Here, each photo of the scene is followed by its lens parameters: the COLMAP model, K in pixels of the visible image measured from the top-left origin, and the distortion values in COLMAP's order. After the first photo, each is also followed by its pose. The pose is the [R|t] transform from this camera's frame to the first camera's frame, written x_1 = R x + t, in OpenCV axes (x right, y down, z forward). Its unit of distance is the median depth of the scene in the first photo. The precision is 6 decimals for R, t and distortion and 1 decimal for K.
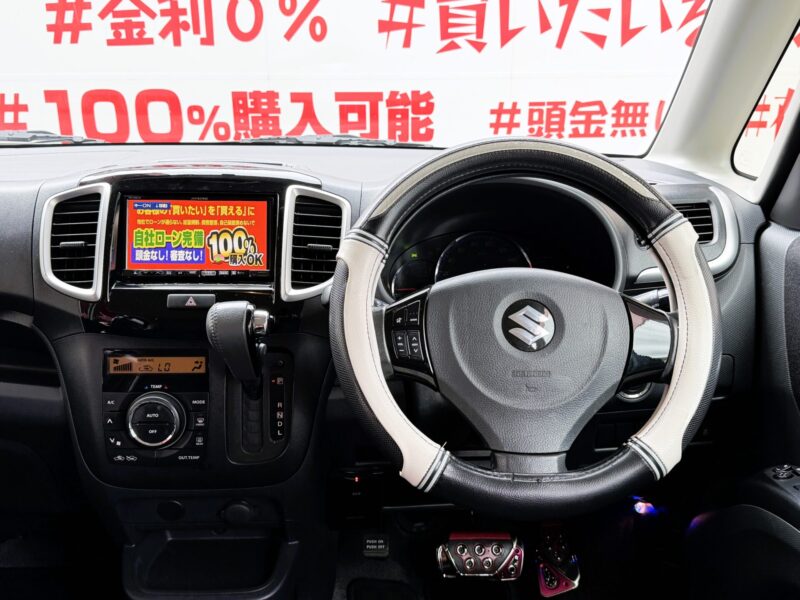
lens RADIAL K [[774.7, 0, 400.0], [0, 774.7, 300.0], [0, 0, 1]] dist [0.143110, -0.288495]
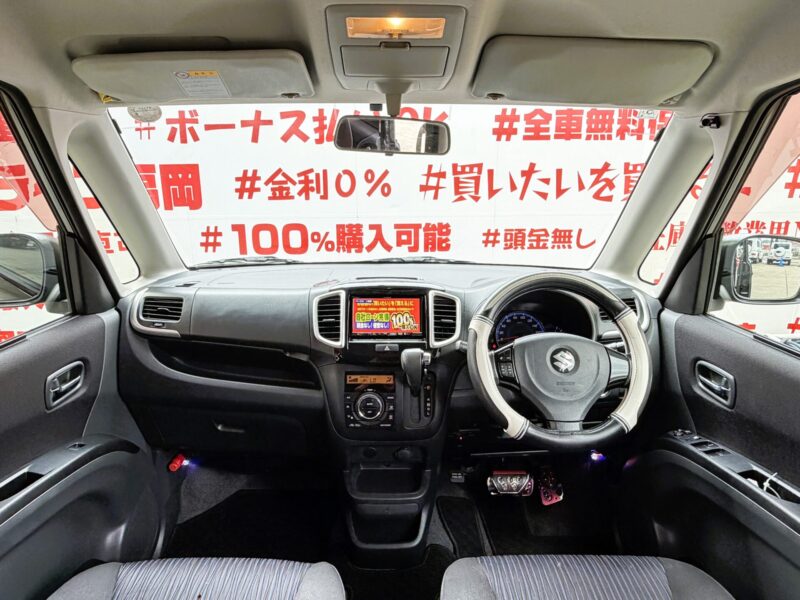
lens RADIAL K [[485.8, 0, 400.0], [0, 485.8, 300.0], [0, 0, 1]] dist [0.003834, 0.004775]
pose [[0.999954, -0.002388, -0.009255, -0.210789], [0.001629, 0.996701, -0.081148, -0.019812], [0.009418, 0.081129, 0.996659, -0.270353]]
